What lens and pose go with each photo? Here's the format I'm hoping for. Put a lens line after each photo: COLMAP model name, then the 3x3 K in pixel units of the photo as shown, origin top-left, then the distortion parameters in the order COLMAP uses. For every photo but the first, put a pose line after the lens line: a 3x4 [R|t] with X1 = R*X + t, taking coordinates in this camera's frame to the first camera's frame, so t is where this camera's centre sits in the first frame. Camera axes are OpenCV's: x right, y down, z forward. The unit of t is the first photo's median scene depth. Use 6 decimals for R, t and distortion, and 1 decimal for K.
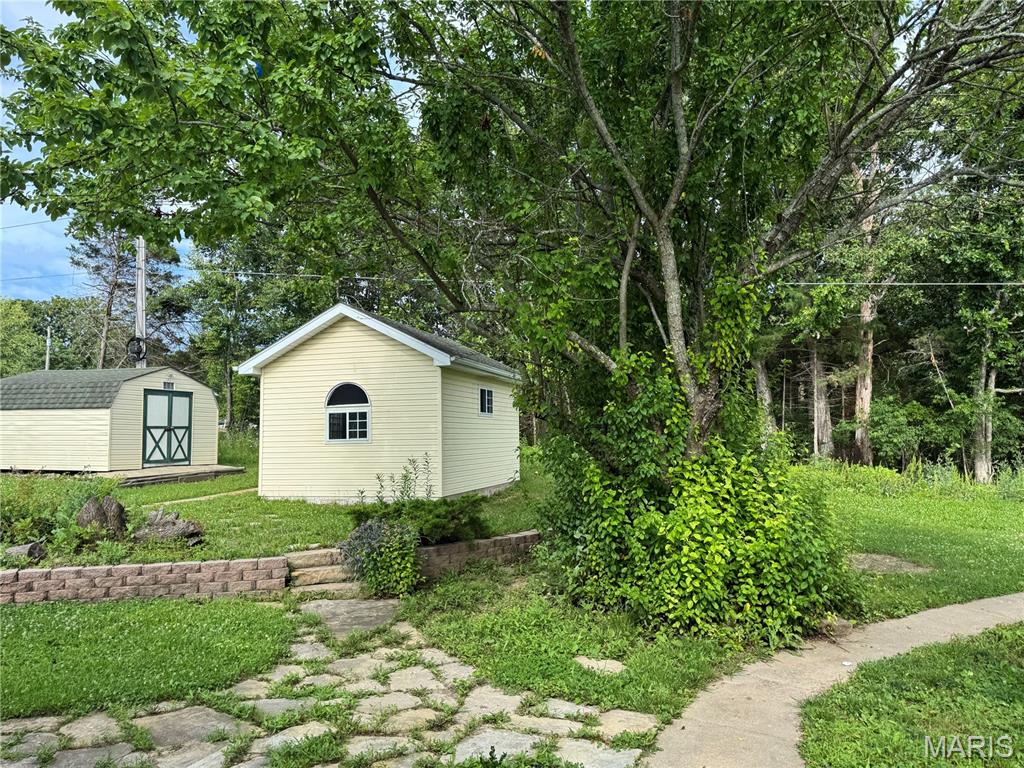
lens RADIAL K [[697.7, 0, 508.9], [0, 697.7, 383.6], [0, 0, 1]] dist [0.053638, -0.080850]
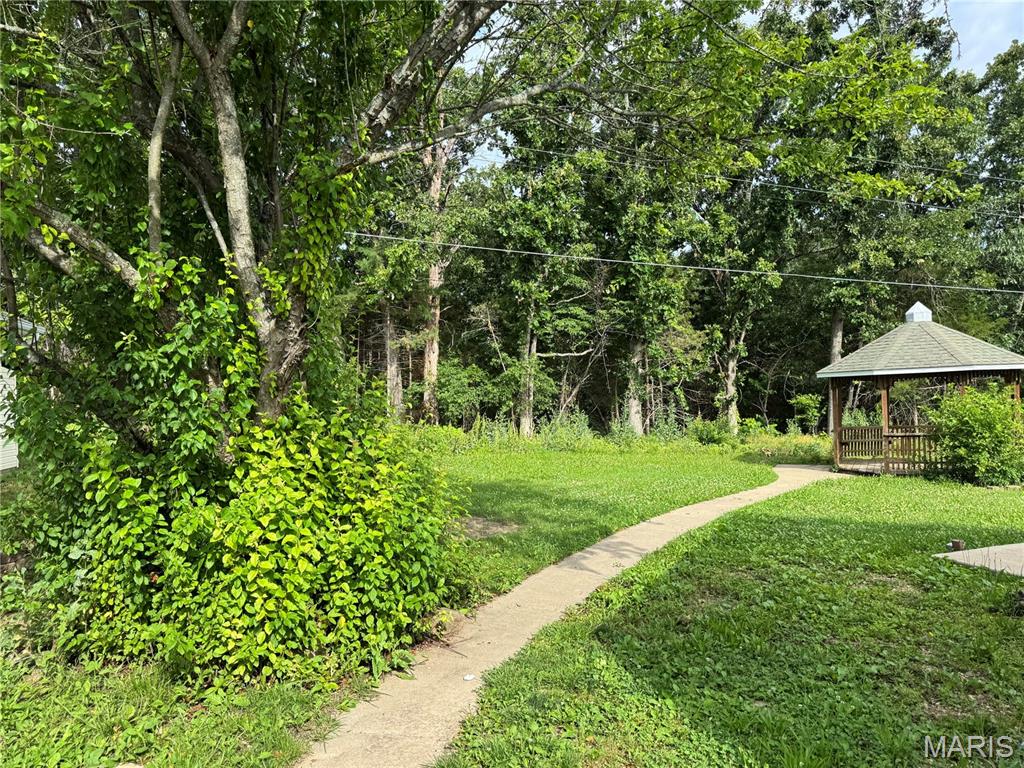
lens RADIAL K [[697.7, 0, 508.9], [0, 697.7, 383.6], [0, 0, 1]] dist [0.053638, -0.080850]
pose [[0.826883, -0.009315, 0.562297, 0.070802], [-0.015778, 0.999085, 0.039753, 0.036887], [-0.562153, -0.041743, 0.825979, 0.291127]]
